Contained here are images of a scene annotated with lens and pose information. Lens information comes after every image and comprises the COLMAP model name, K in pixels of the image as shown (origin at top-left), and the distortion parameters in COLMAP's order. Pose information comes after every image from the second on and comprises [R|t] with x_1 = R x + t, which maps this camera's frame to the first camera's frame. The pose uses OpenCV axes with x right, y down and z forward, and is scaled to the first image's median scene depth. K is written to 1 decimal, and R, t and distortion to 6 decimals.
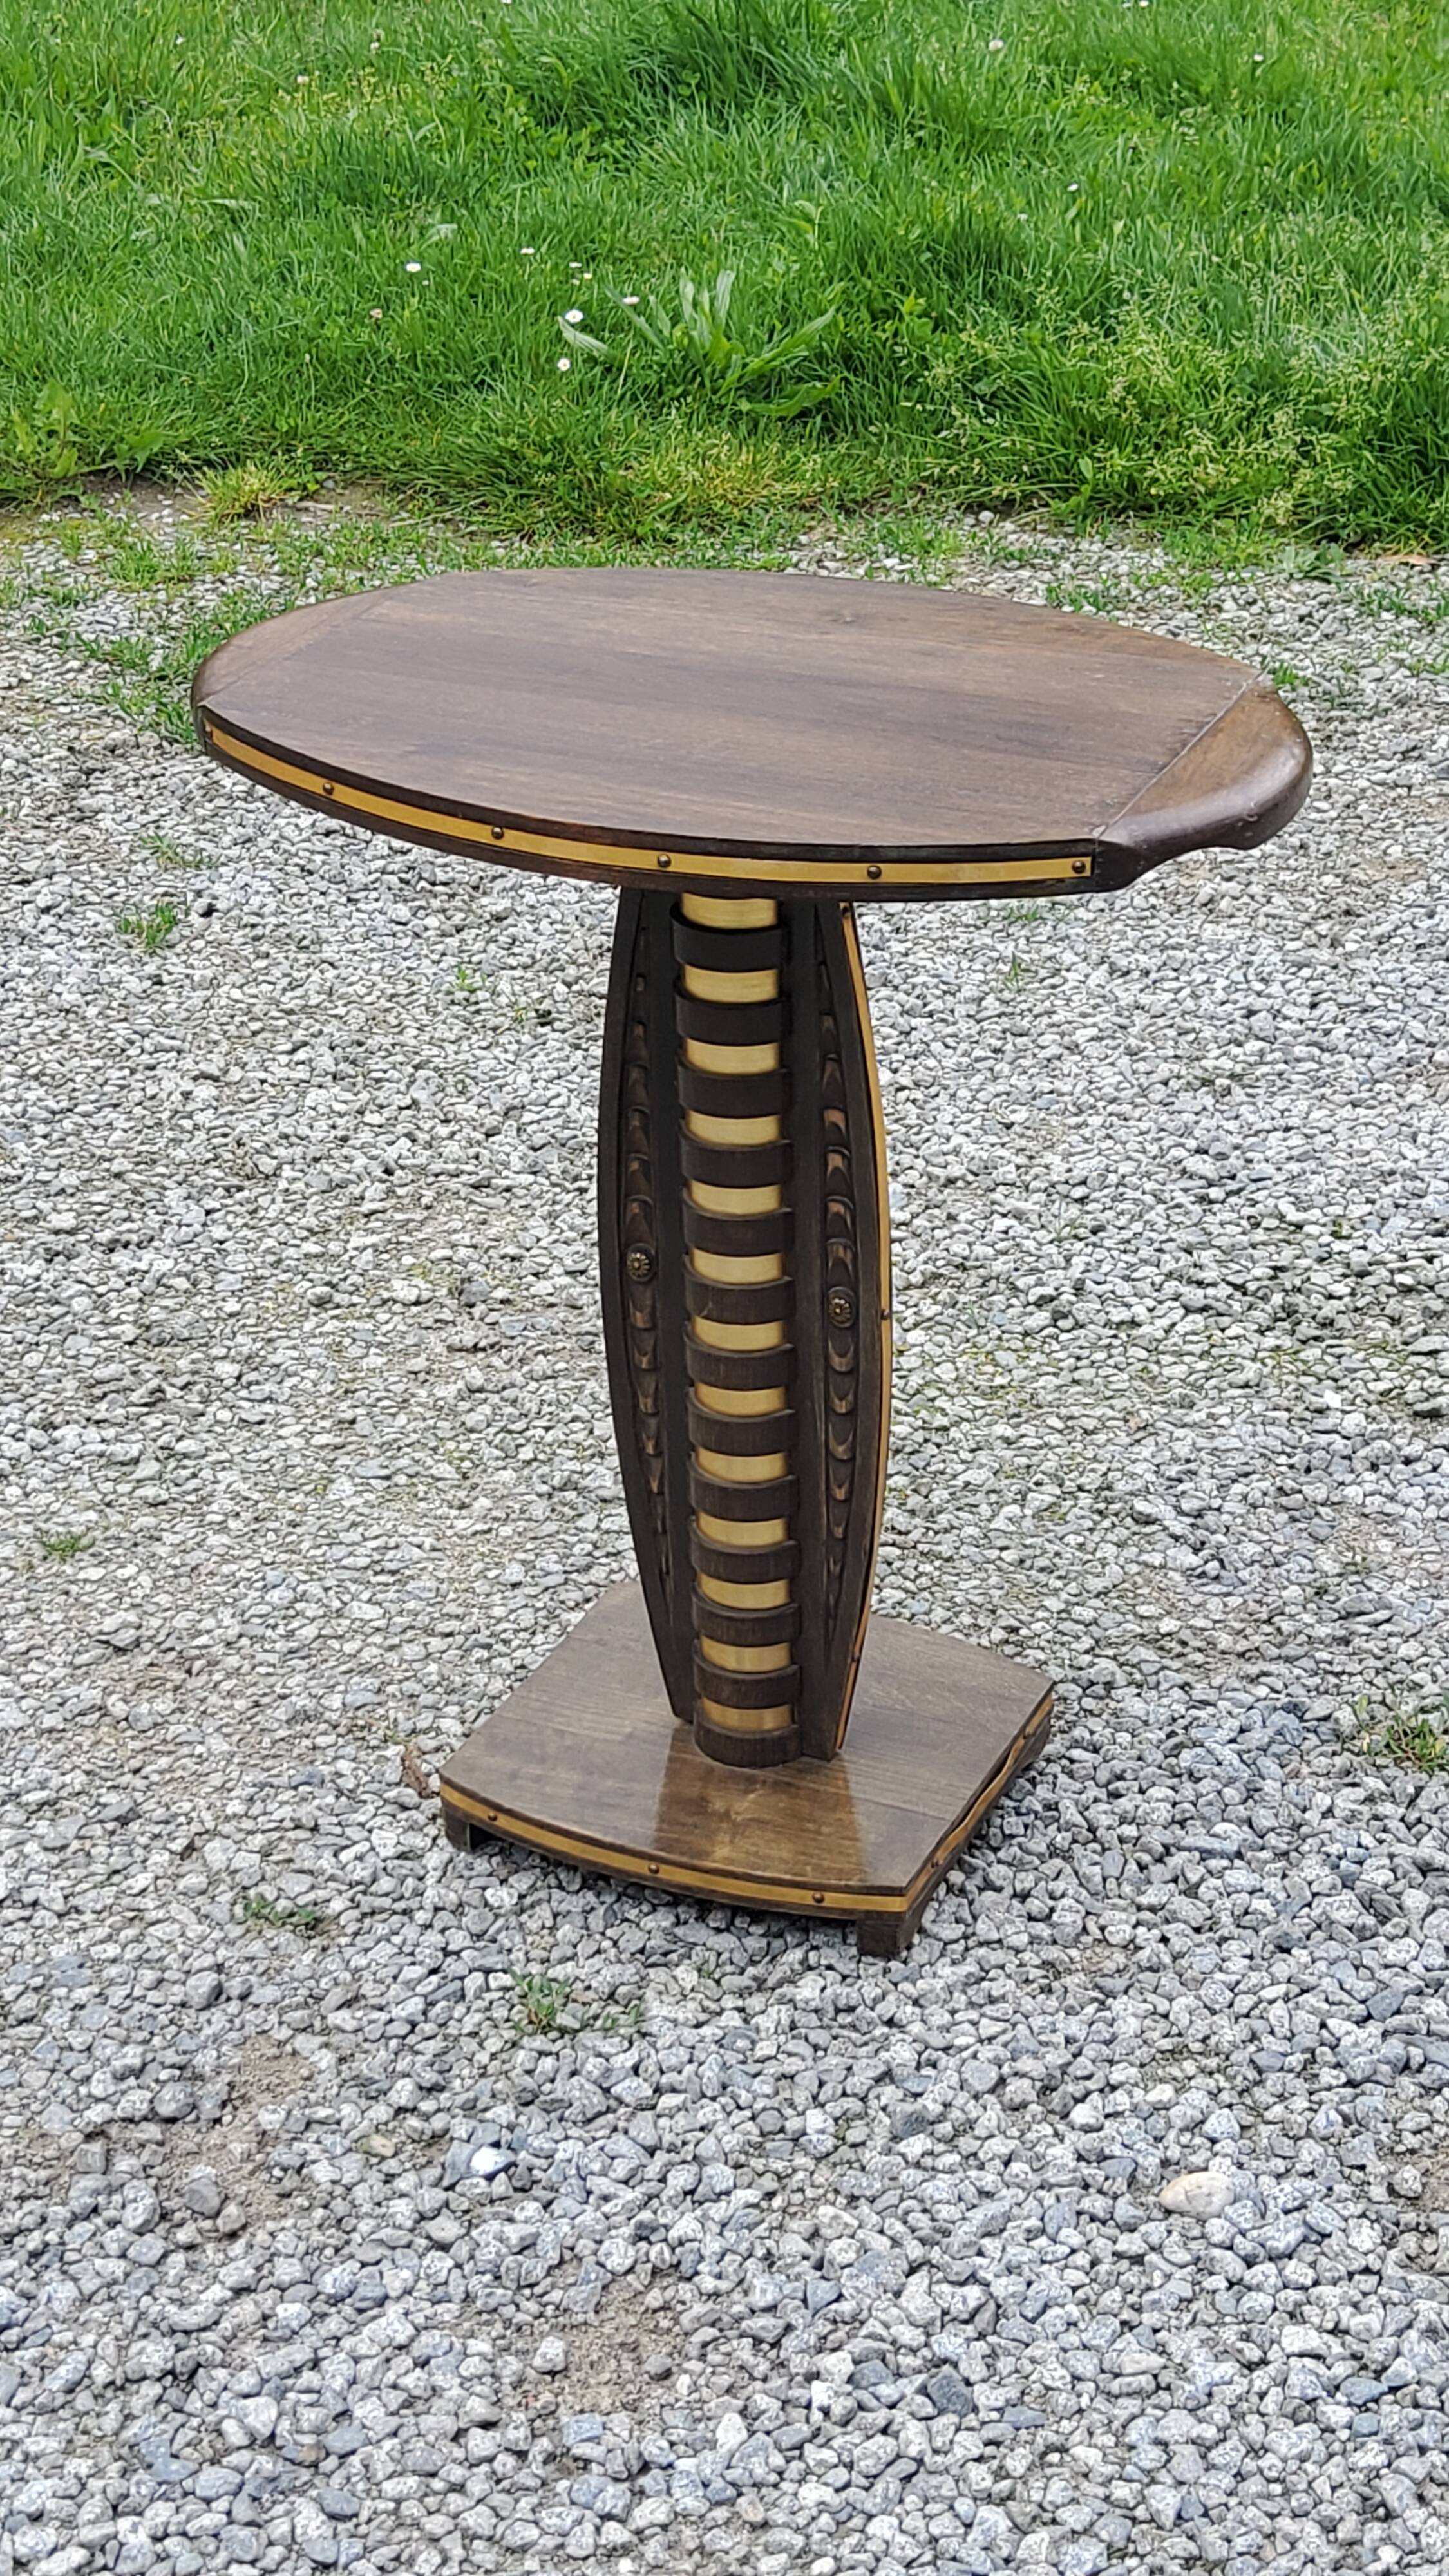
lens RADIAL K [[3853.6, 0, 739.7], [0, 3853.6, 1267.2], [0, 0, 1]] dist [0.112310, 0.000000]
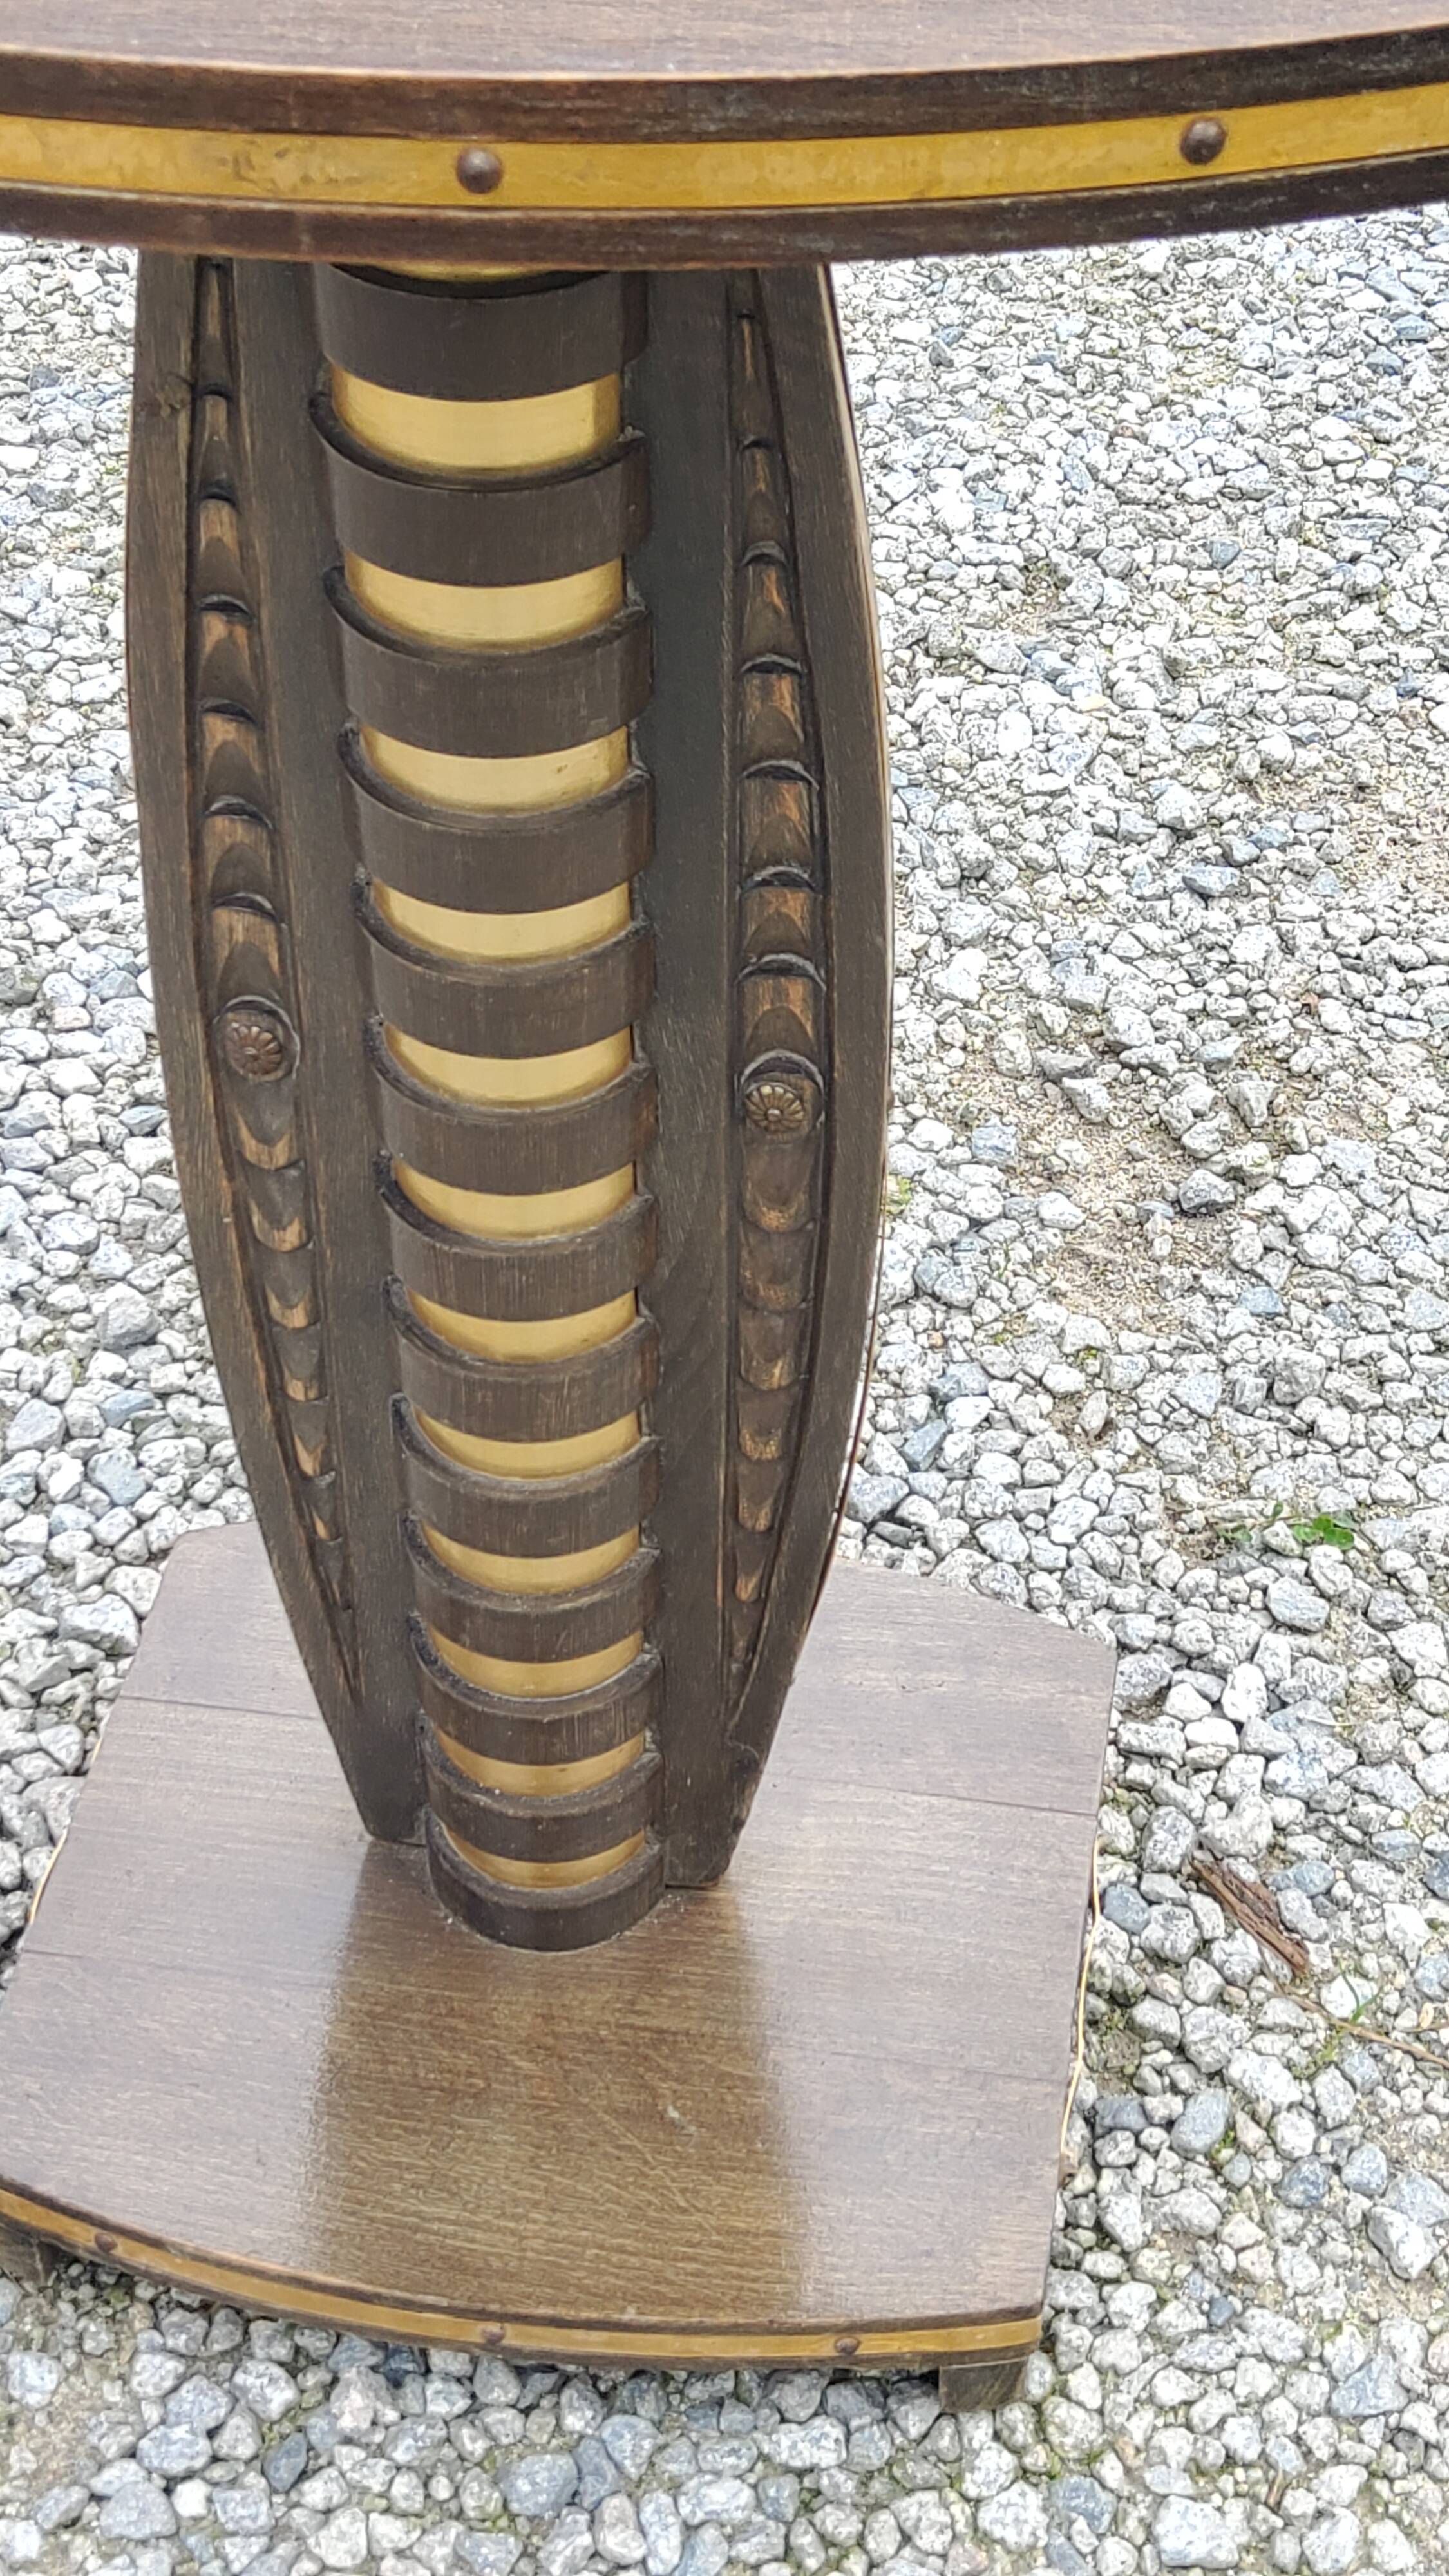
lens RADIAL K [[3853.6, 0, 757.3], [0, 3853.6, 1269.3], [0, 0, 1]] dist [0.112310, 0.000000]
pose [[-0.960426, 0.196882, -0.197028, 0.062630], [-0.114907, 0.364313, 0.924161, -0.371324], [0.253730, 0.910227, -0.327272, 1.125546]]
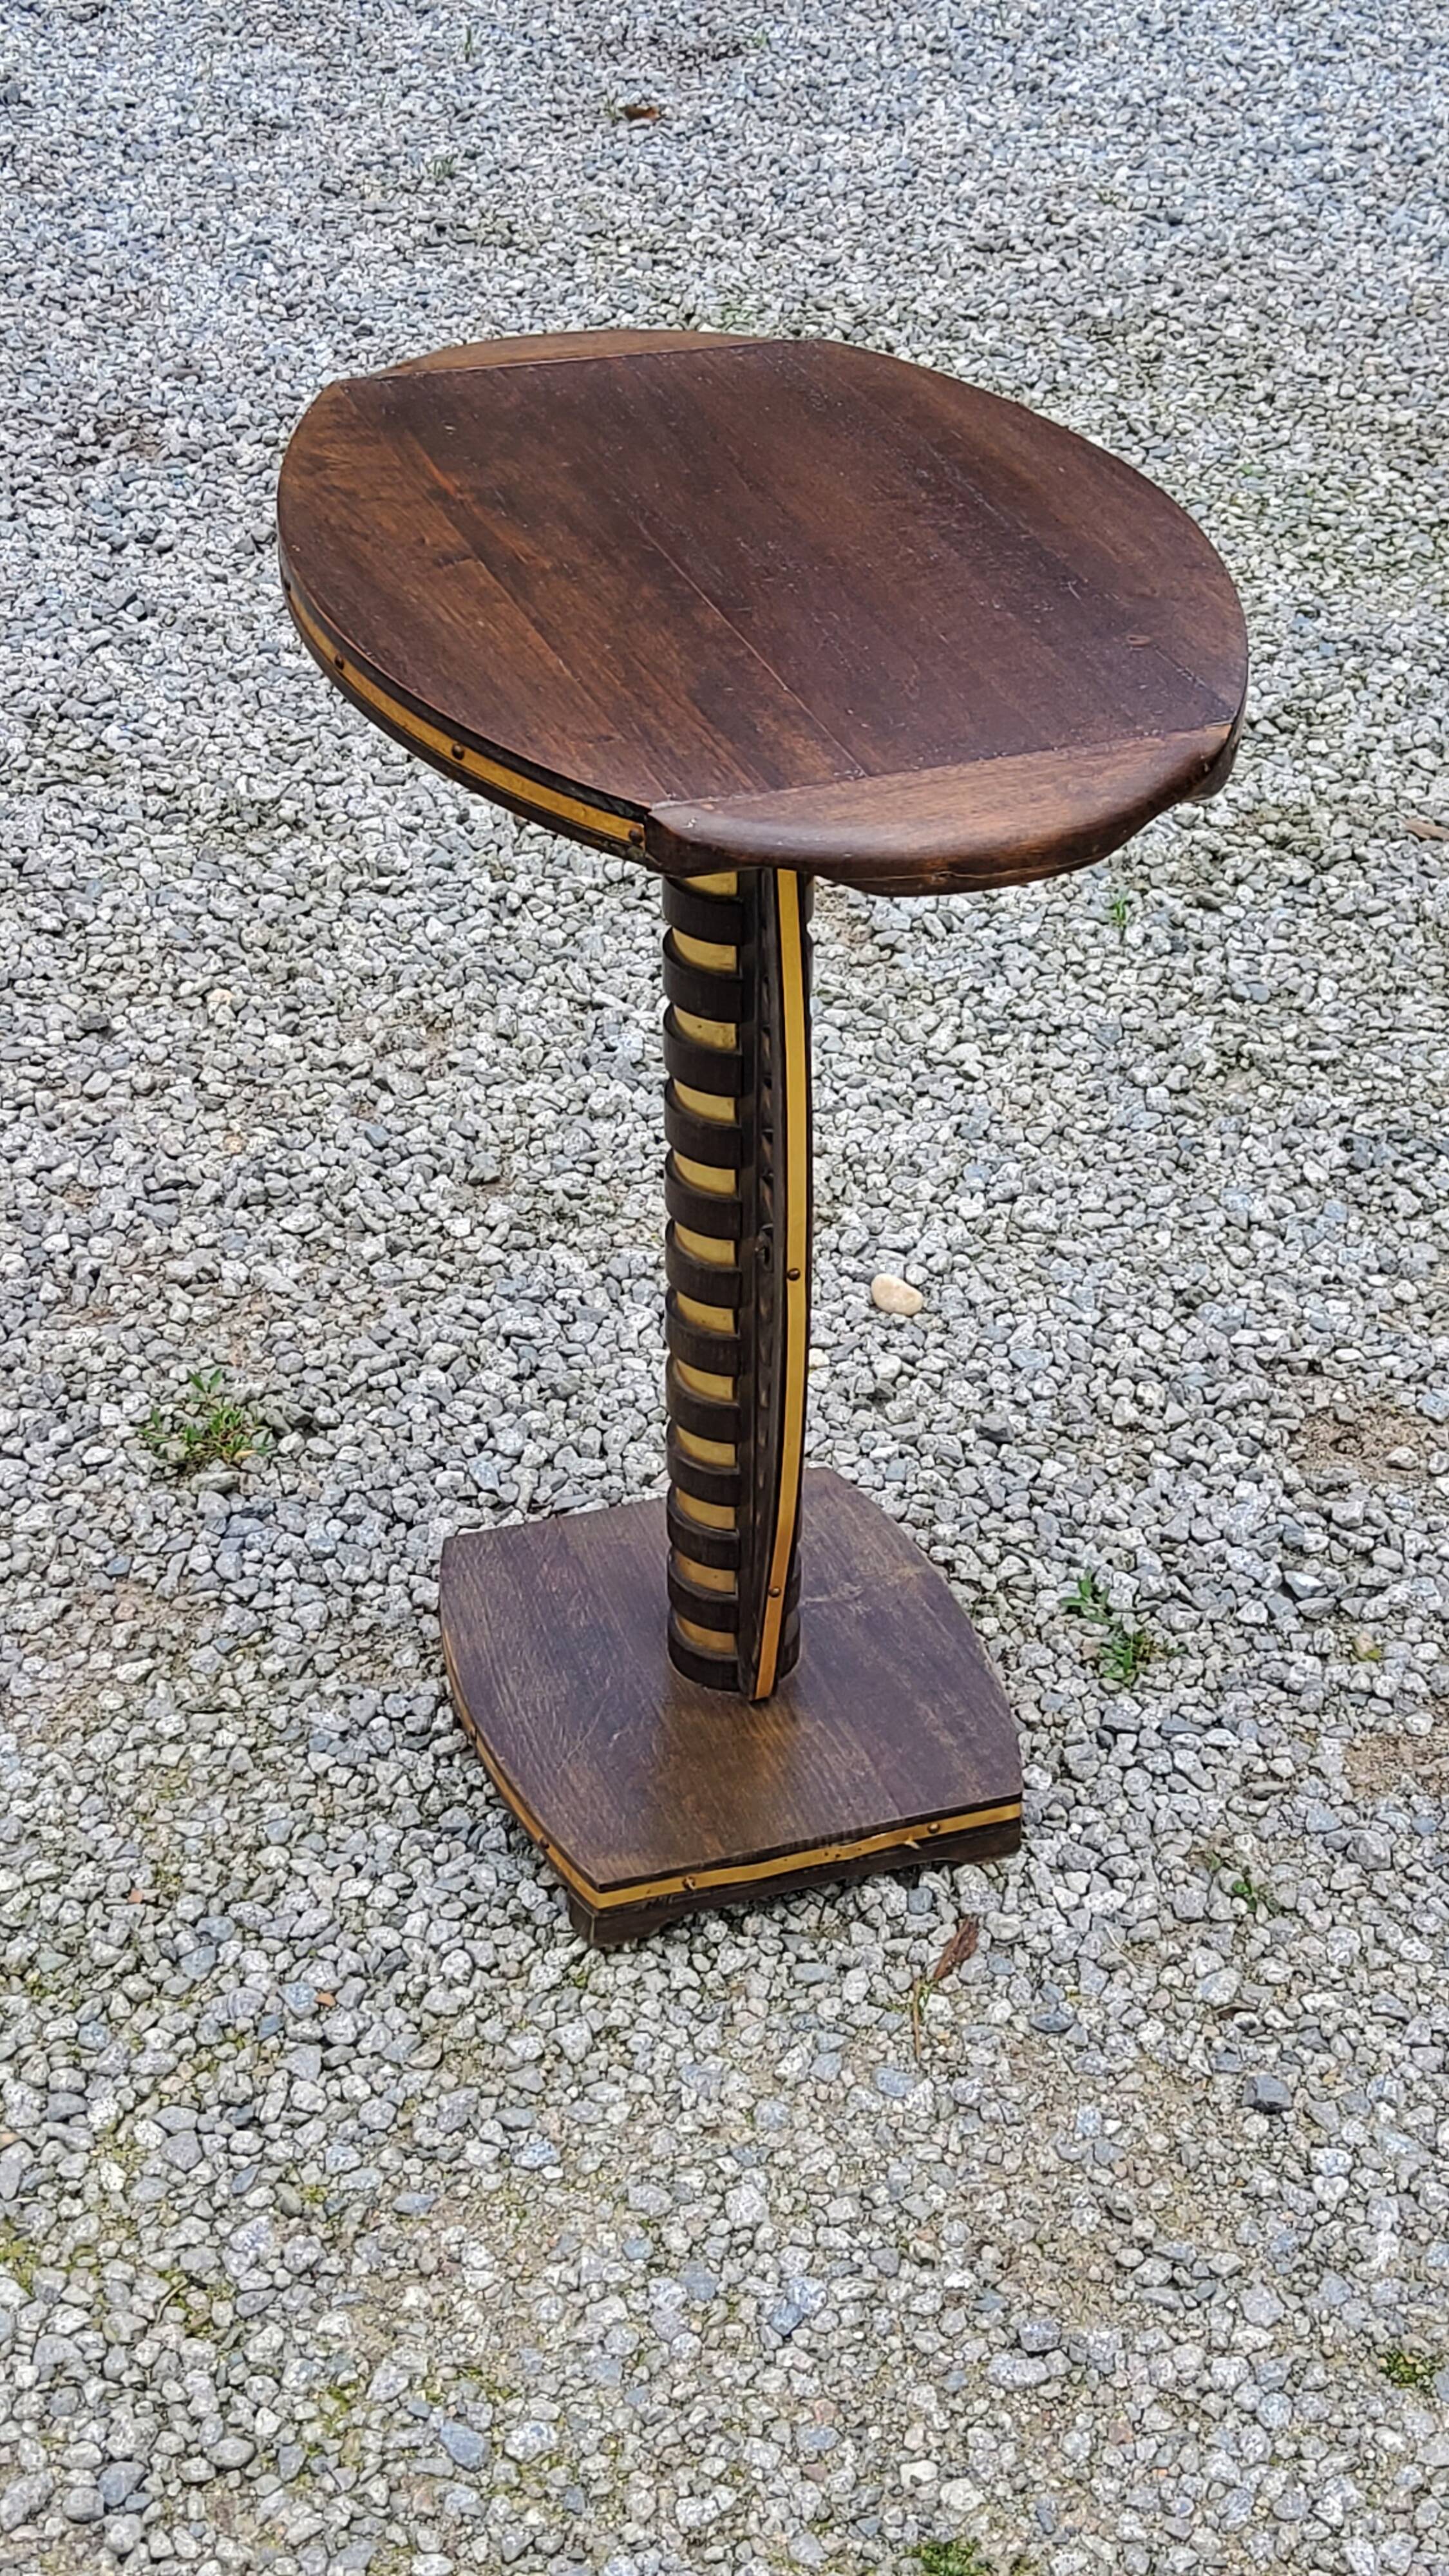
lens RADIAL K [[3853.6, 0, 766.6], [0, 3853.6, 1267.4], [0, 0, 1]] dist [0.112310, 0.000000]
pose [[-0.698313, -0.390042, 0.600189, -0.529382], [0.313770, 0.586841, 0.746435, -0.629617], [-0.643356, 0.709567, -0.287415, 1.222302]]
